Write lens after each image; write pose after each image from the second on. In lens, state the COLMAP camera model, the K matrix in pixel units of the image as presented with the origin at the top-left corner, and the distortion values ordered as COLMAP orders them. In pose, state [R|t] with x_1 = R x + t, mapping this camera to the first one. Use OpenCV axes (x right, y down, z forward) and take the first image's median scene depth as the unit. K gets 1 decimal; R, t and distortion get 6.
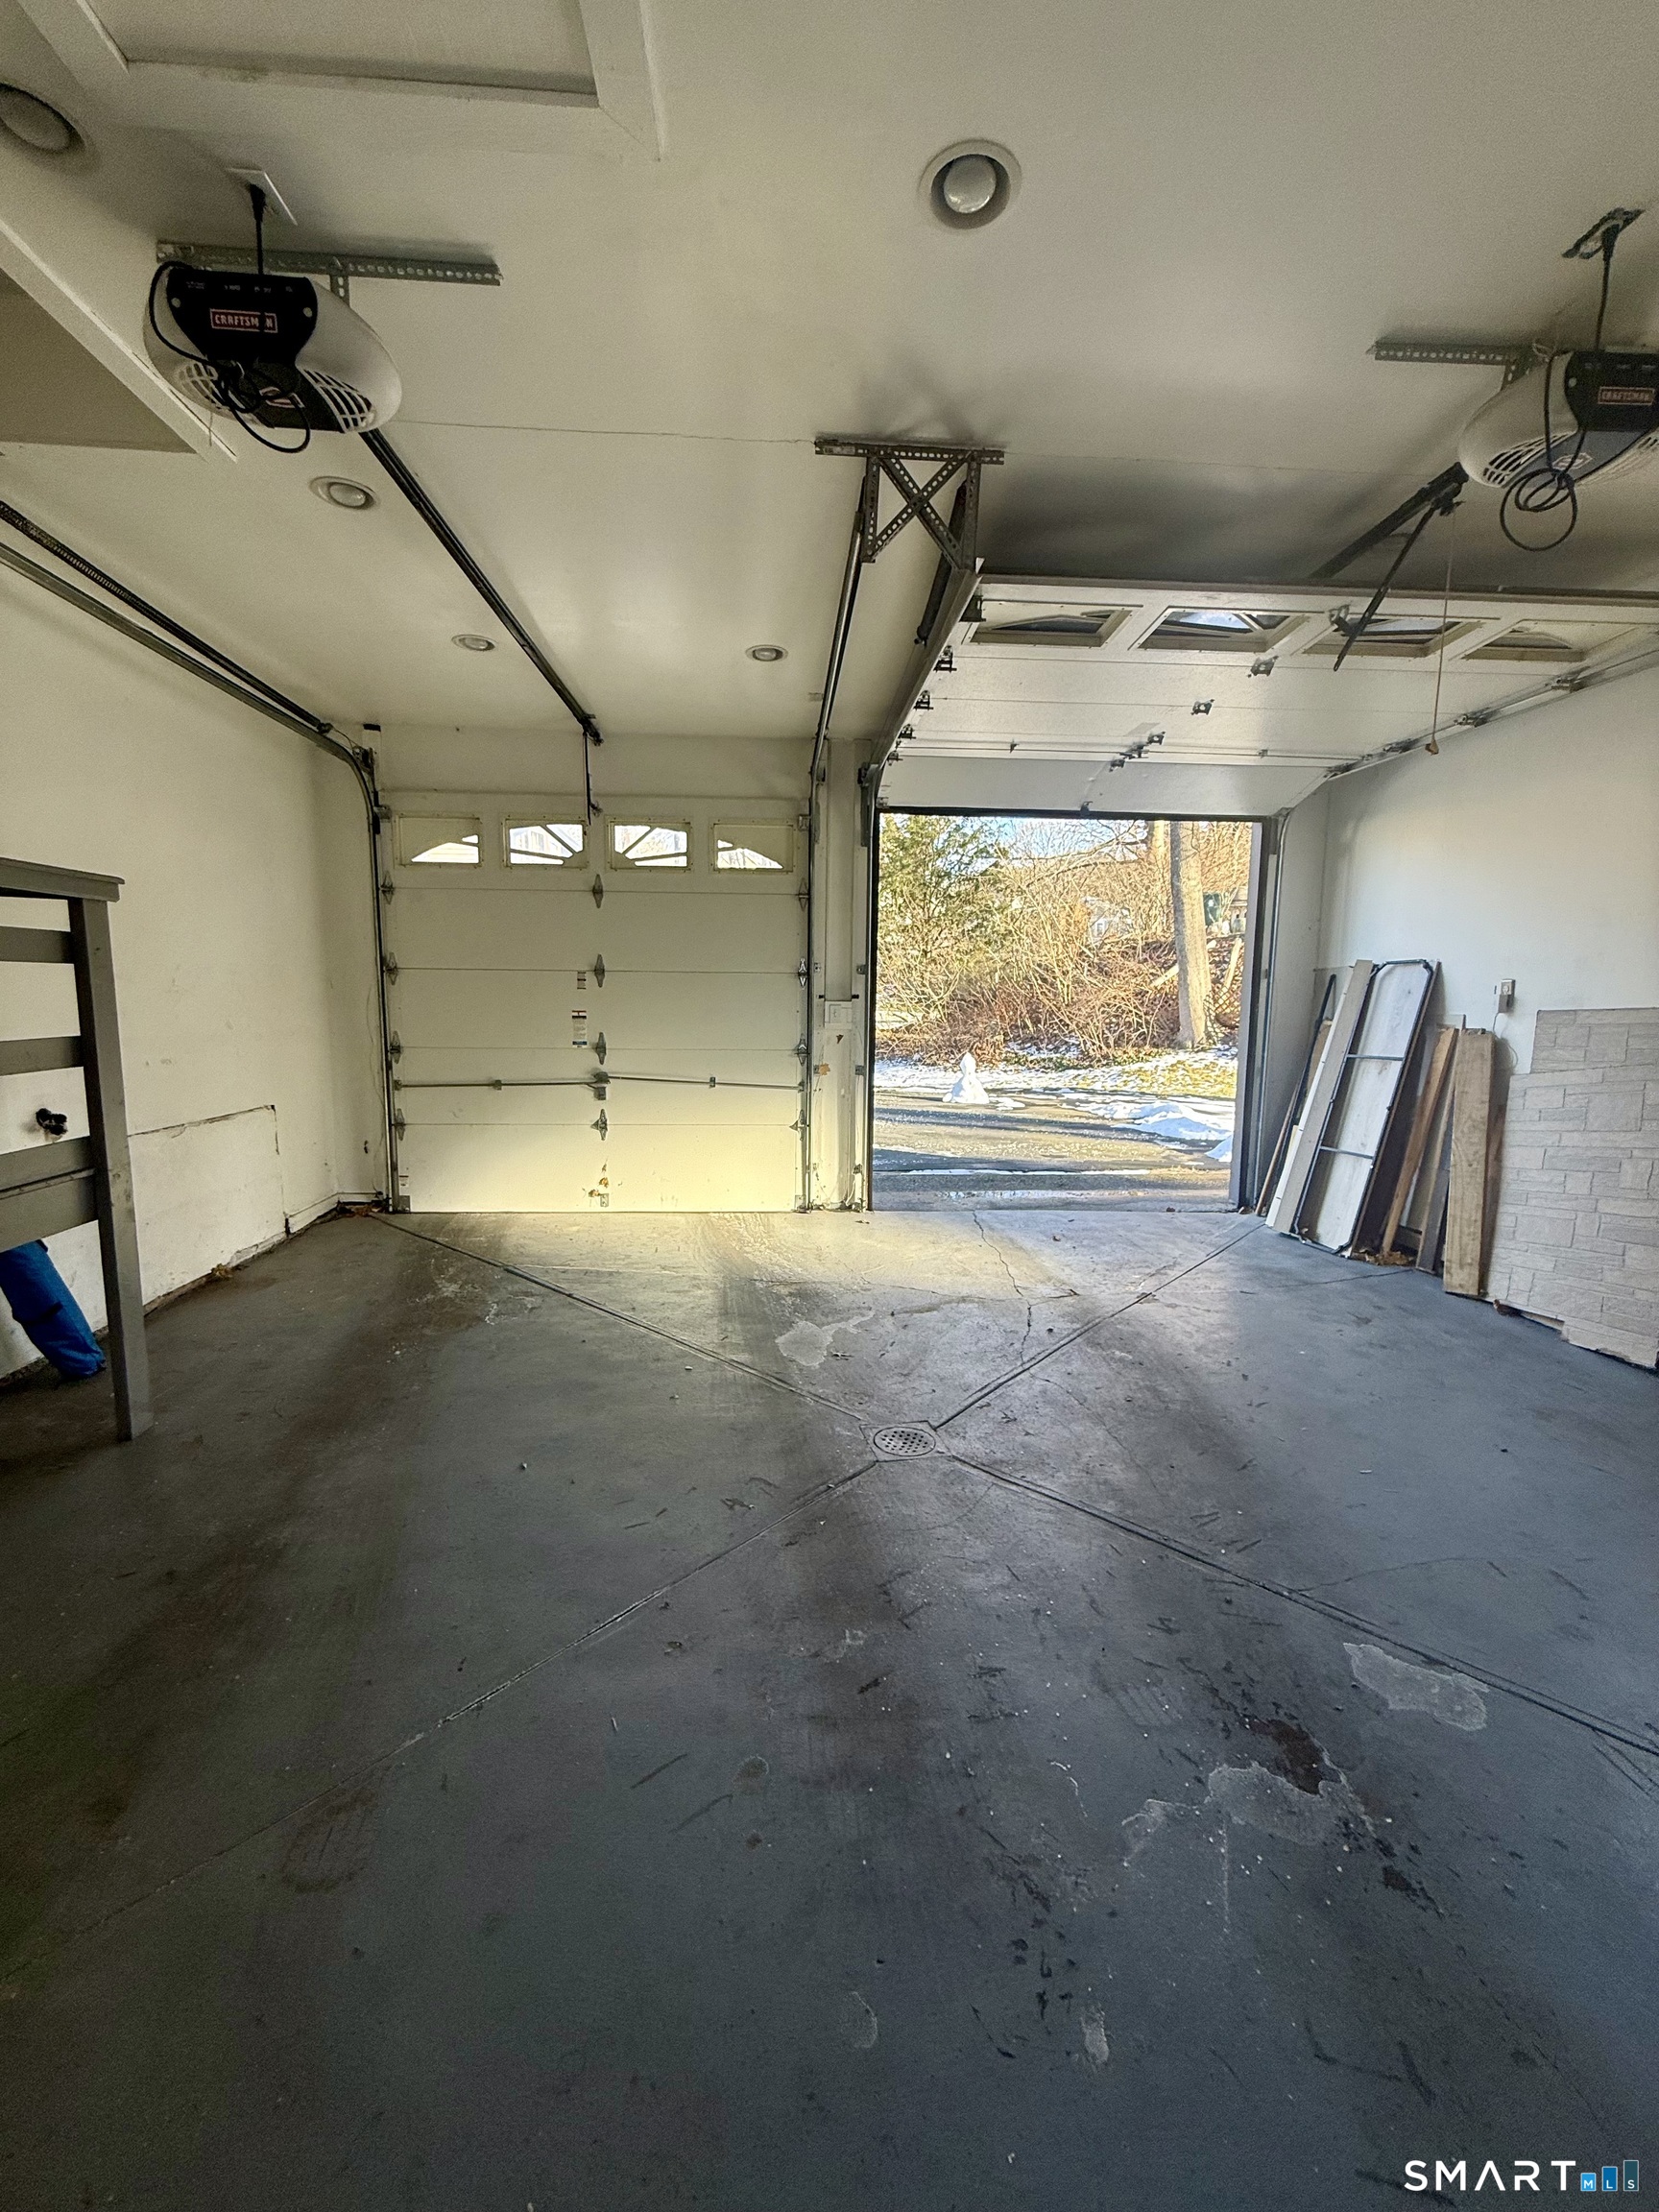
lens RADIAL K [[879.9, 0, 828.8], [0, 879.9, 1103.1], [0, 0, 1]] dist [-0.001564, -0.000148]
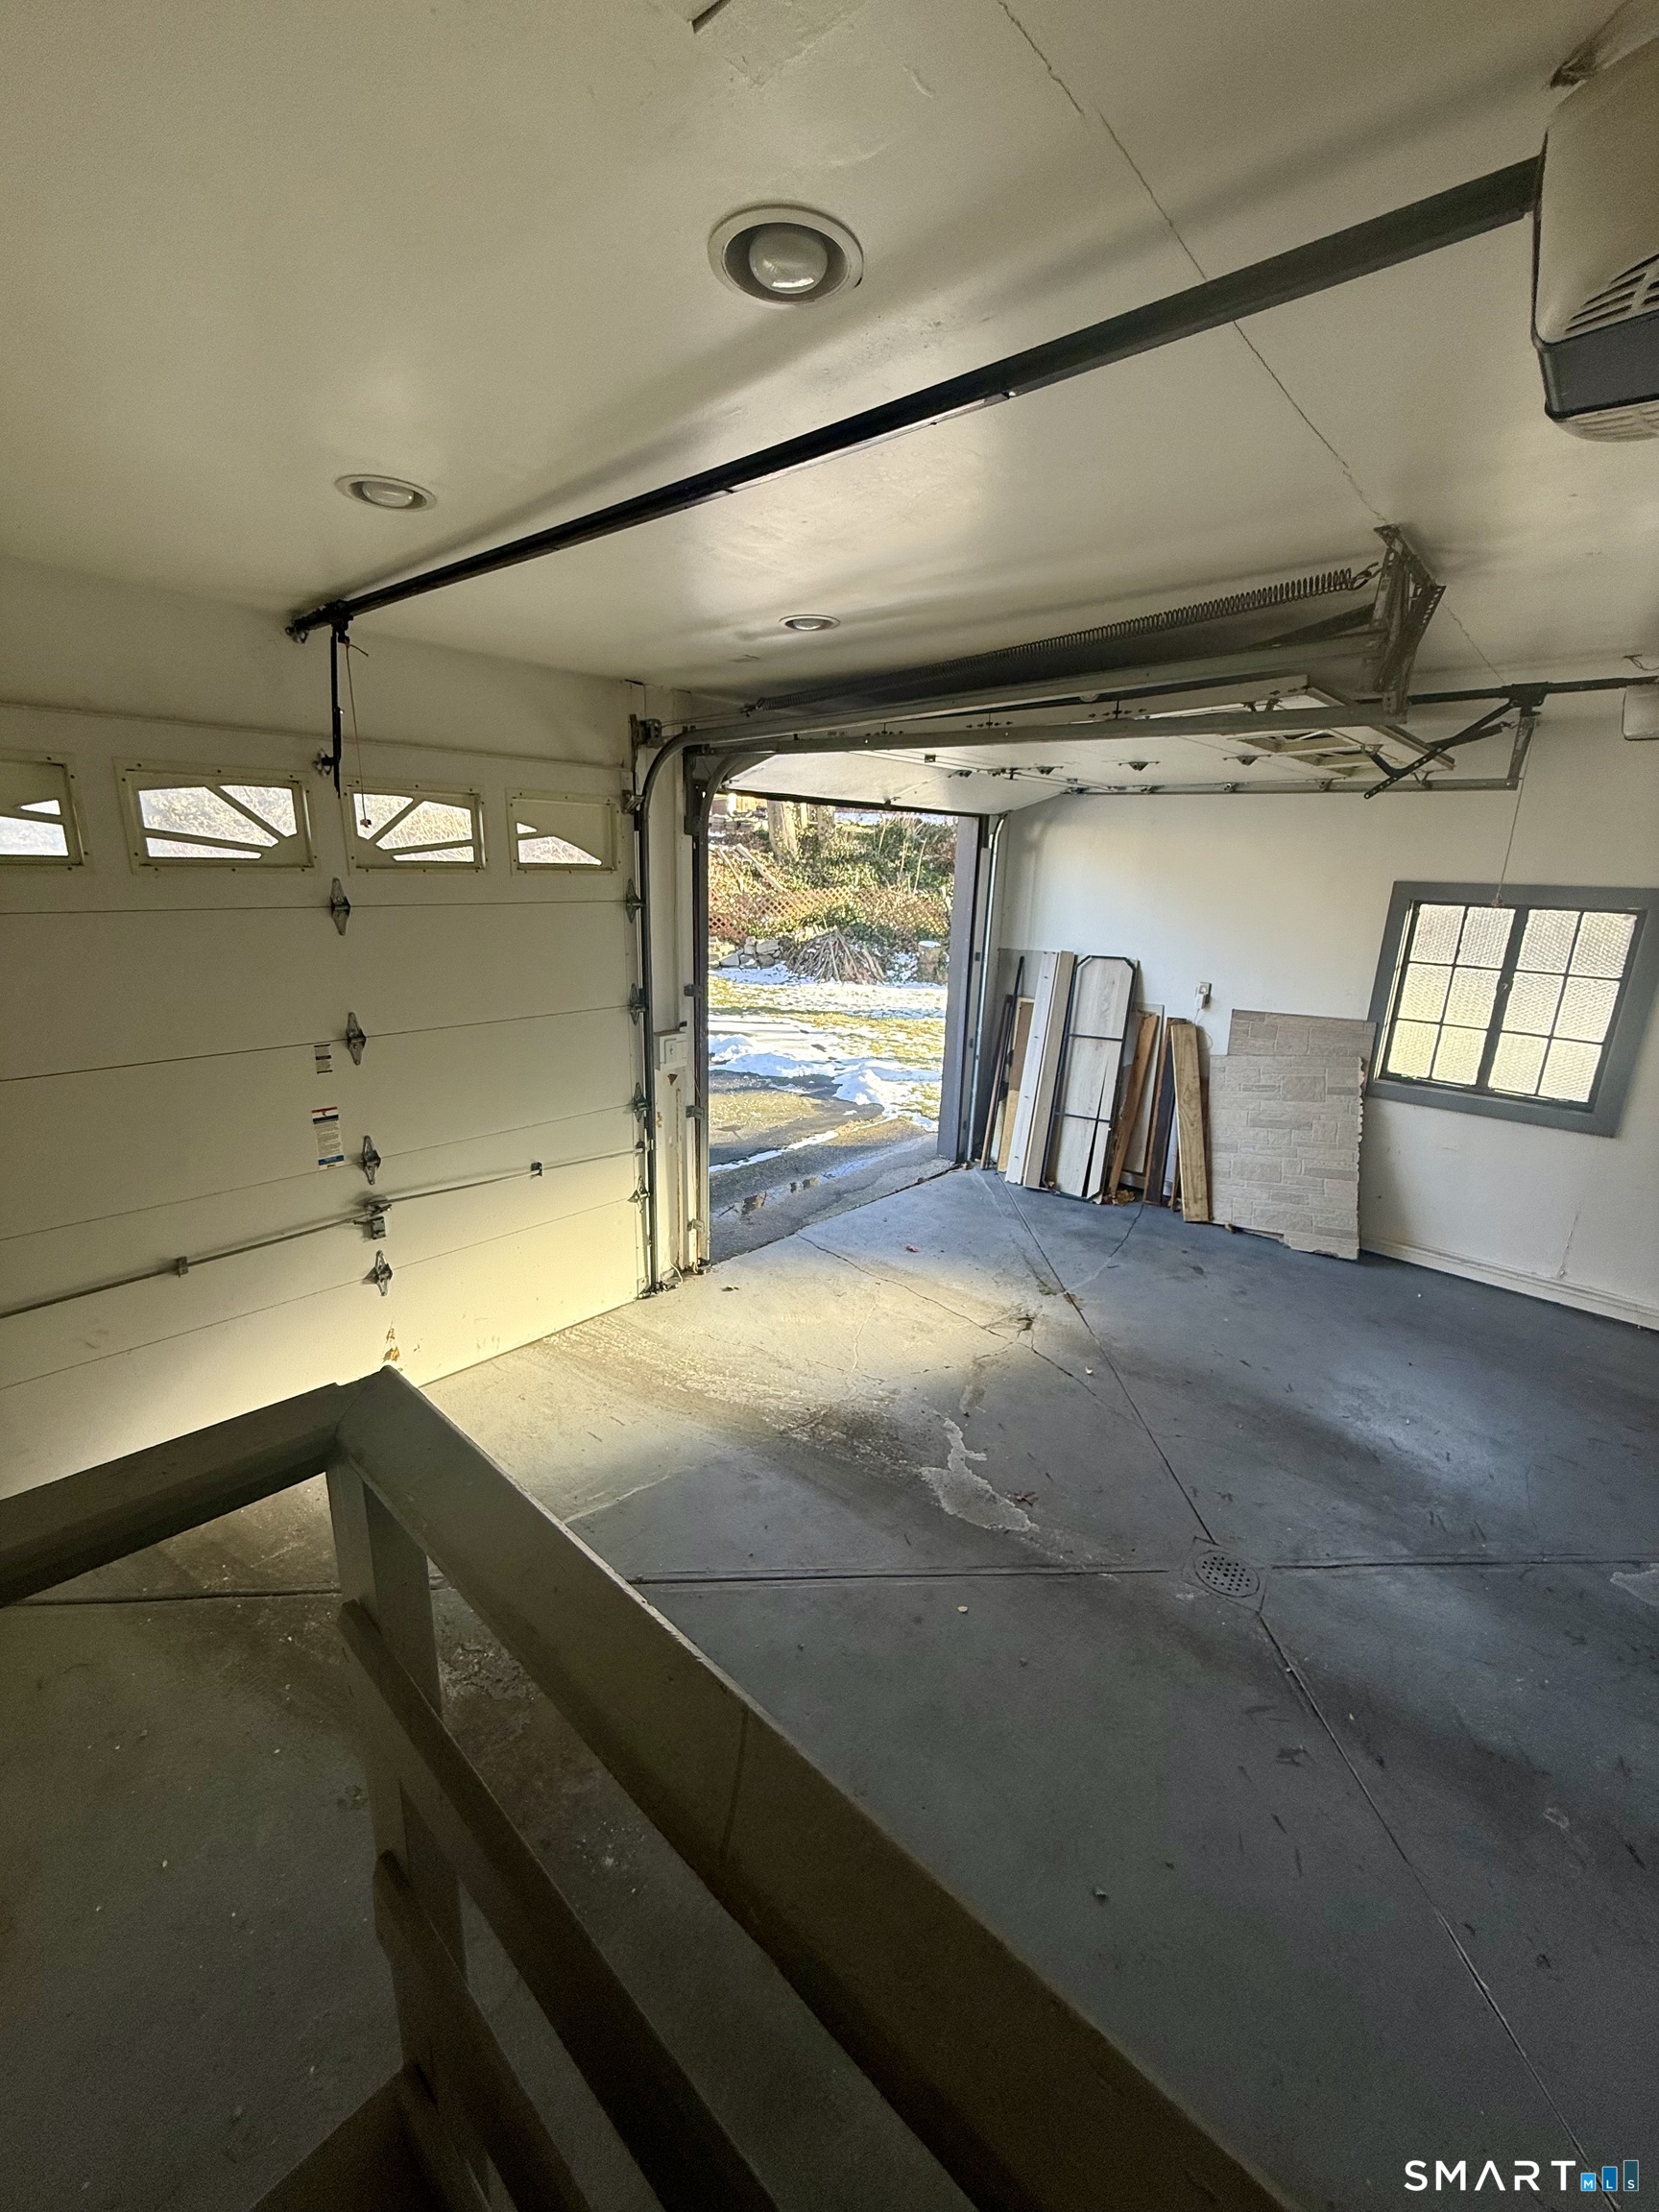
lens RADIAL K [[879.9, 0, 828.4], [0, 879.9, 1102.6], [0, 0, 1]] dist [-0.001564, -0.000148]
pose [[0.718722, -0.177971, 0.672135, -0.447987], [0.070455, 0.980352, 0.184244, -0.198982], [-0.691719, -0.085065, 0.717139, 0.343082]]
